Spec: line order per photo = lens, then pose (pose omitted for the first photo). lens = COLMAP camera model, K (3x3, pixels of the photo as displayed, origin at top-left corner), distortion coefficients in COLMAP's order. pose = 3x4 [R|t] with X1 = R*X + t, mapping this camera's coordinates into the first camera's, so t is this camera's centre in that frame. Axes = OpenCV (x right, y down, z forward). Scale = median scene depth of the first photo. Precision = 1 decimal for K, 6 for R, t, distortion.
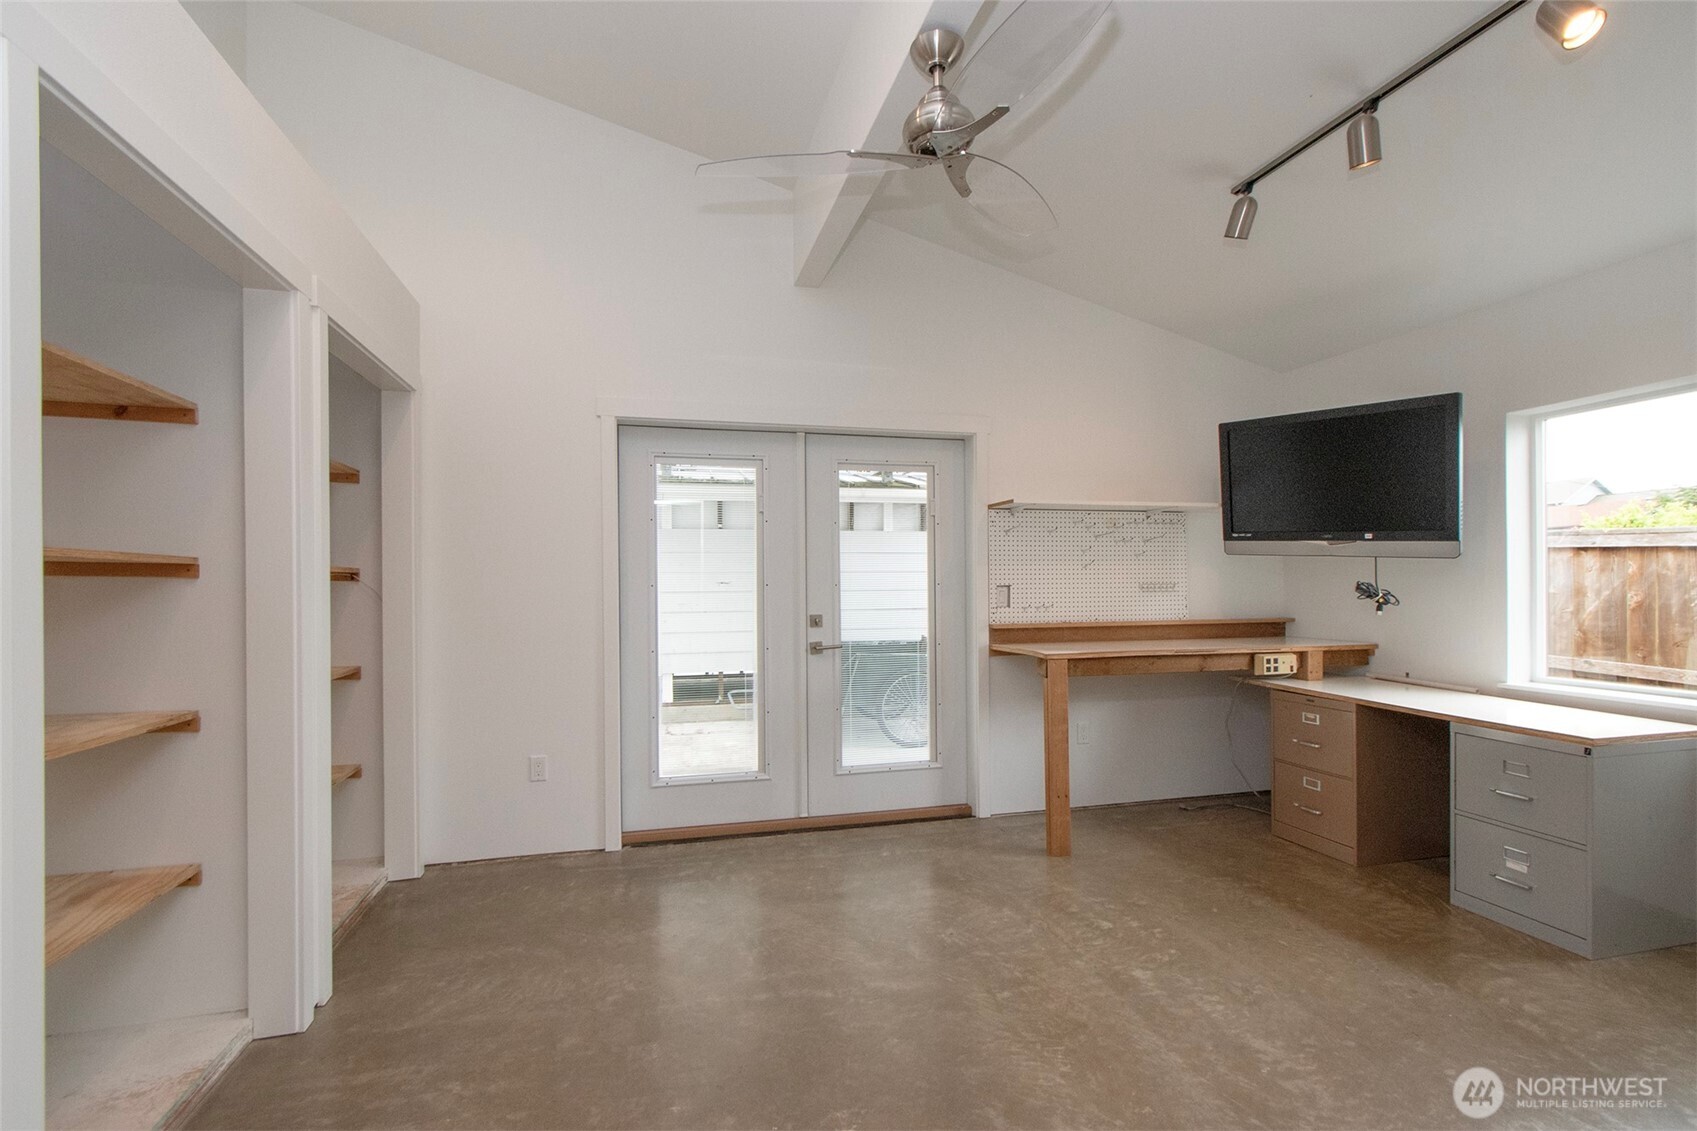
lens RADIAL K [[749.2, 0, 830.0], [0, 749.2, 577.5], [0, 0, 1]] dist [-0.011469, 0.000320]
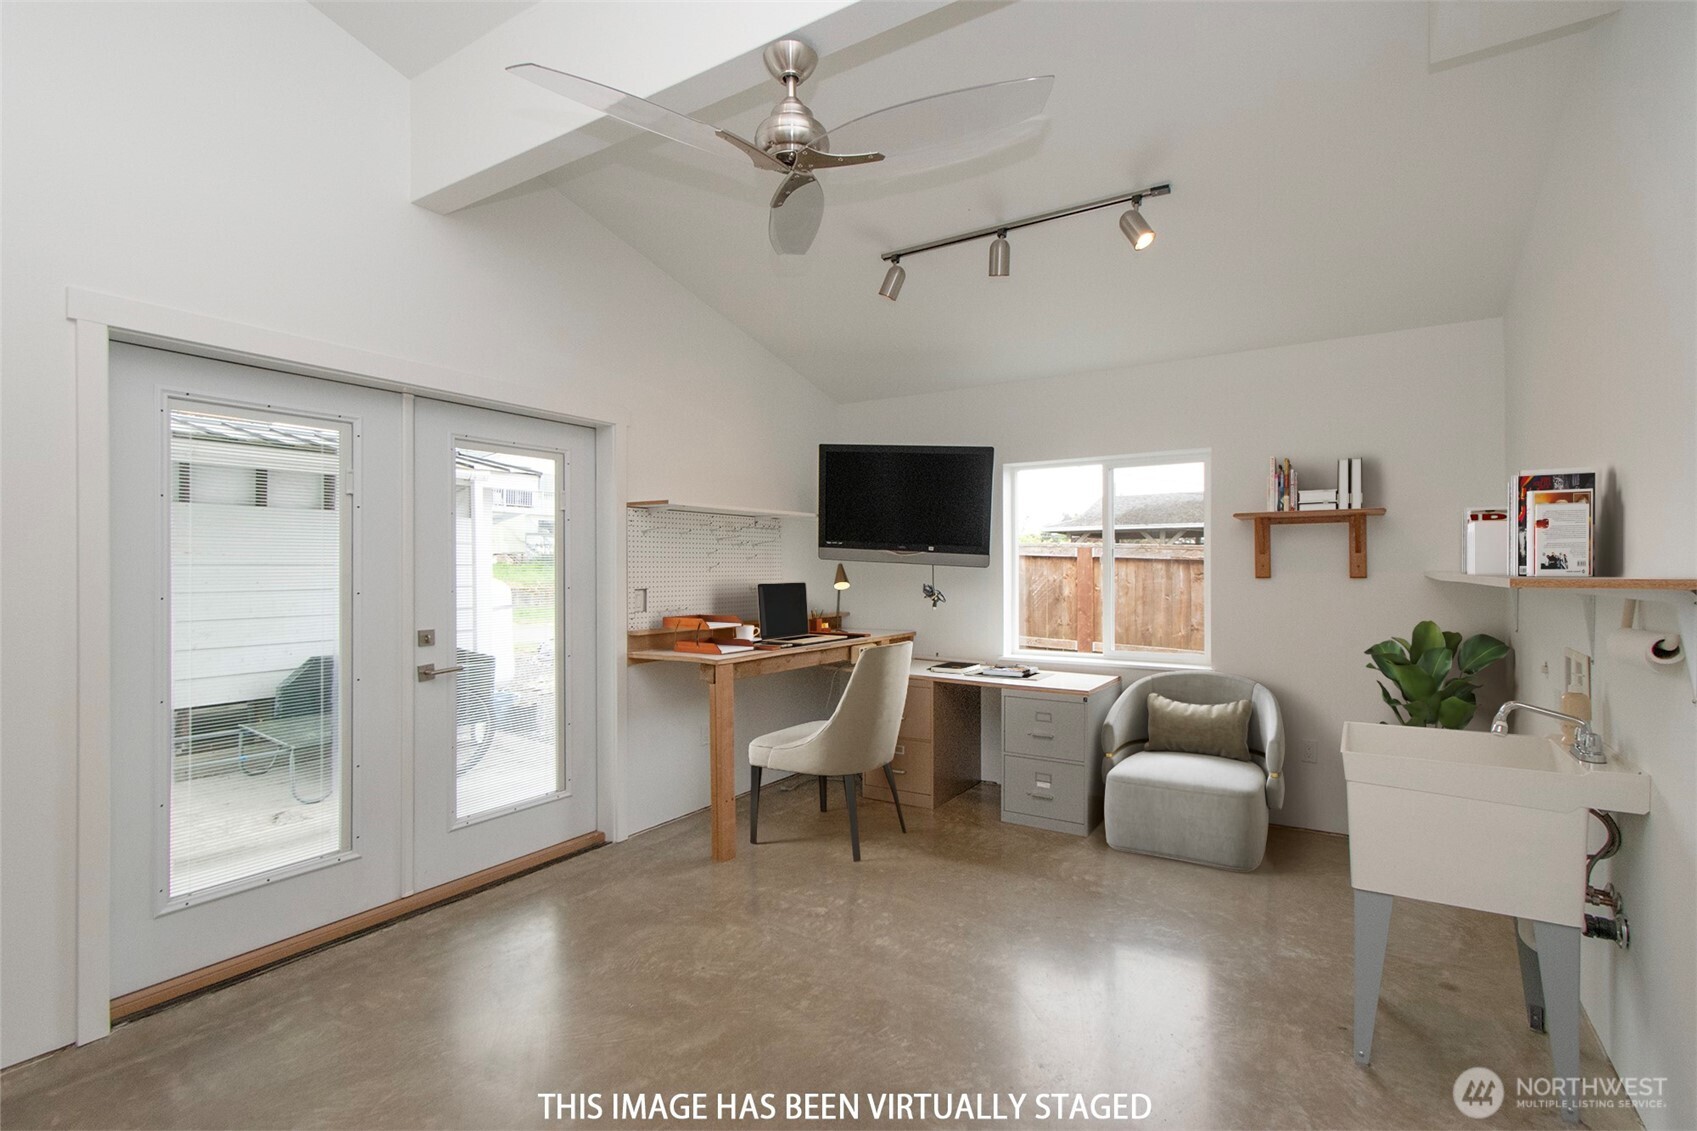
lens RADIAL K [[779.8, 0, 856.3], [0, 779.8, 556.1], [0, 0, 1]] dist [-0.001090, 0.000388]
pose [[0.721161, 0.016209, 0.692578, -0.272339], [-0.007932, 0.999854, -0.015140, -0.019556], [-0.692722, 0.005425, 0.721184, 0.110365]]
